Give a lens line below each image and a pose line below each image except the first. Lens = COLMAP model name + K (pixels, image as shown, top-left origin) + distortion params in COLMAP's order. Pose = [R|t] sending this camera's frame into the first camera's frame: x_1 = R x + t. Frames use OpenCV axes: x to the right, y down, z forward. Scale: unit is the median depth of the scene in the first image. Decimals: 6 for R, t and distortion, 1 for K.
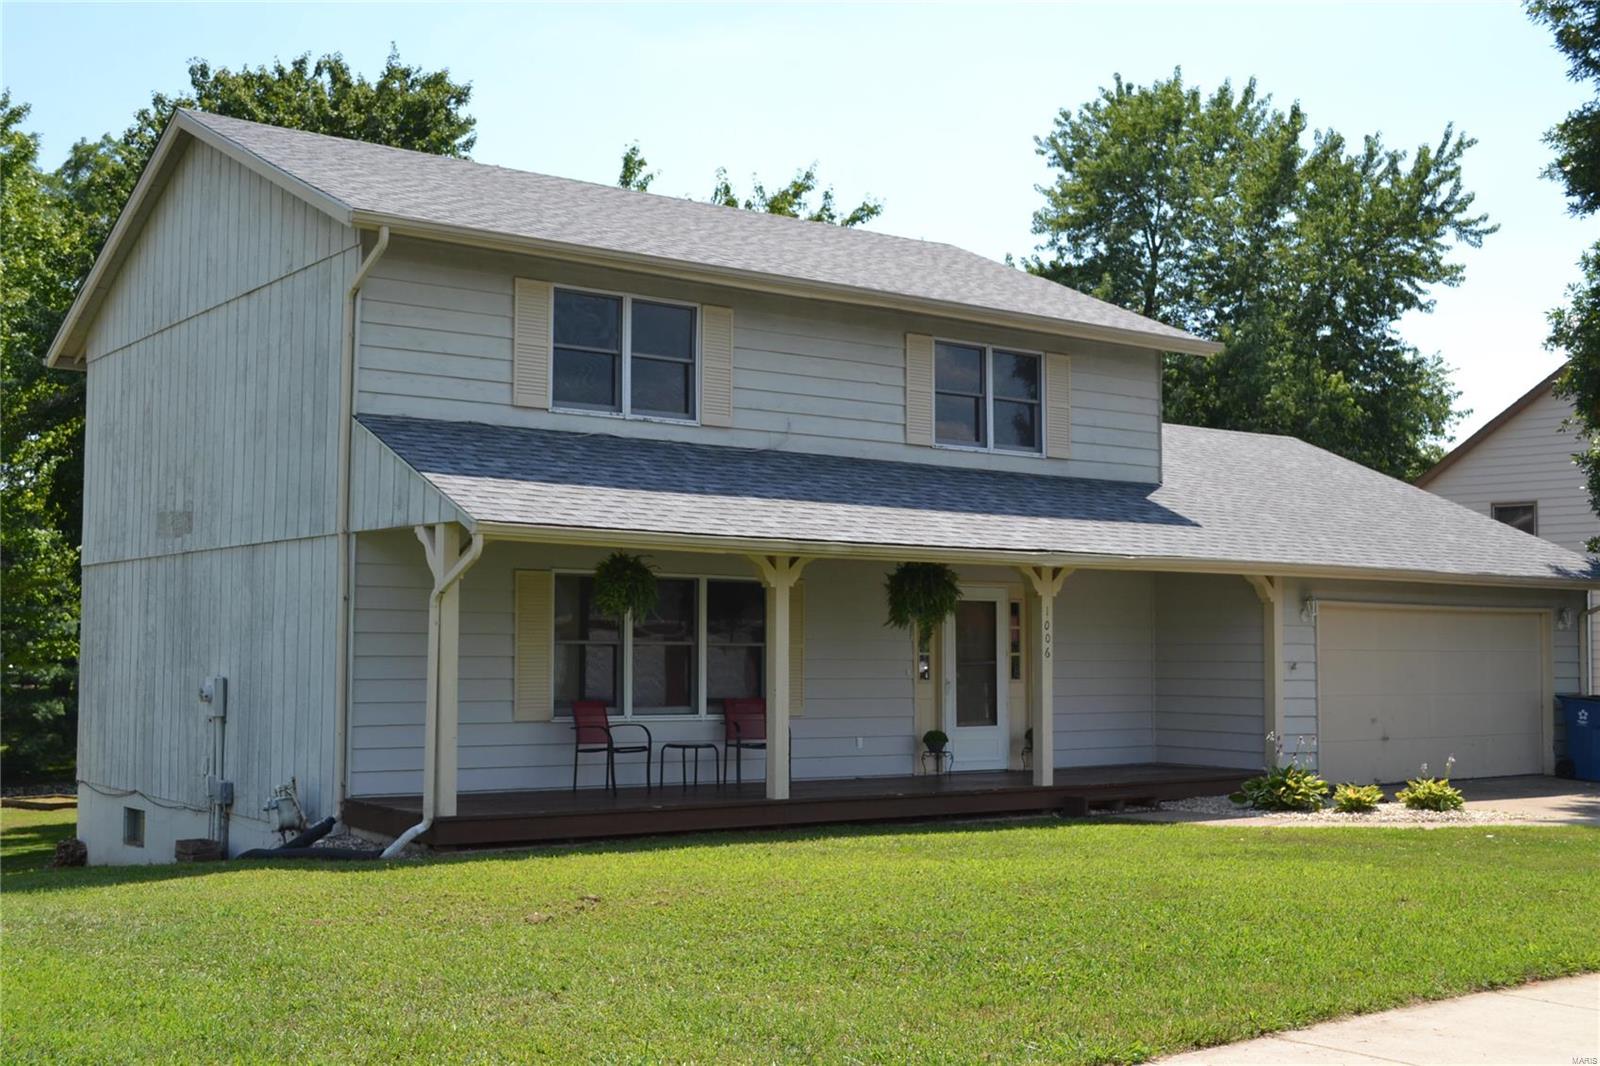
lens RADIAL K [[1765.0, 0, 800.0], [0, 1765.0, 533.0], [0, 0, 1]] dist [-0.059350, 0.002261]
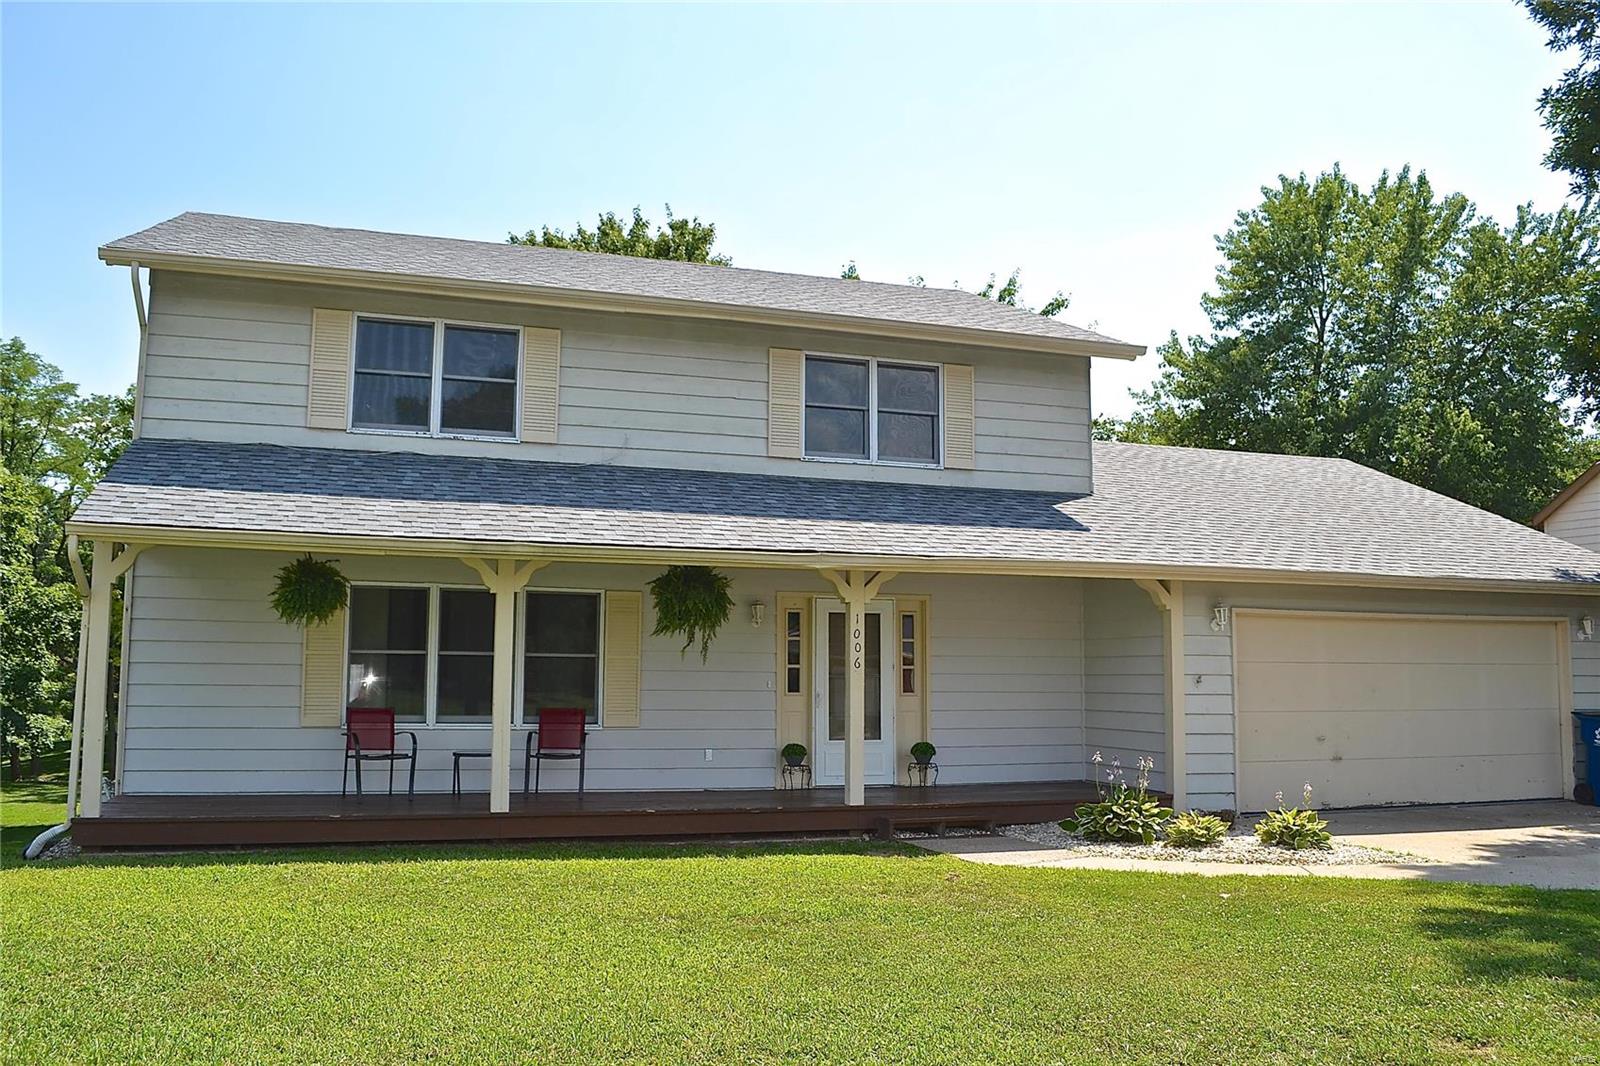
lens RADIAL K [[1278.1, 0, 795.6], [0, 1278.1, 535.0], [0, 0, 1]] dist [-0.082305, 0.009238]
pose [[0.954343, -0.032551, -0.296935, 0.289218], [0.018817, 0.998622, -0.048997, 0.029869], [0.298121, 0.041172, 0.953640, 0.310681]]
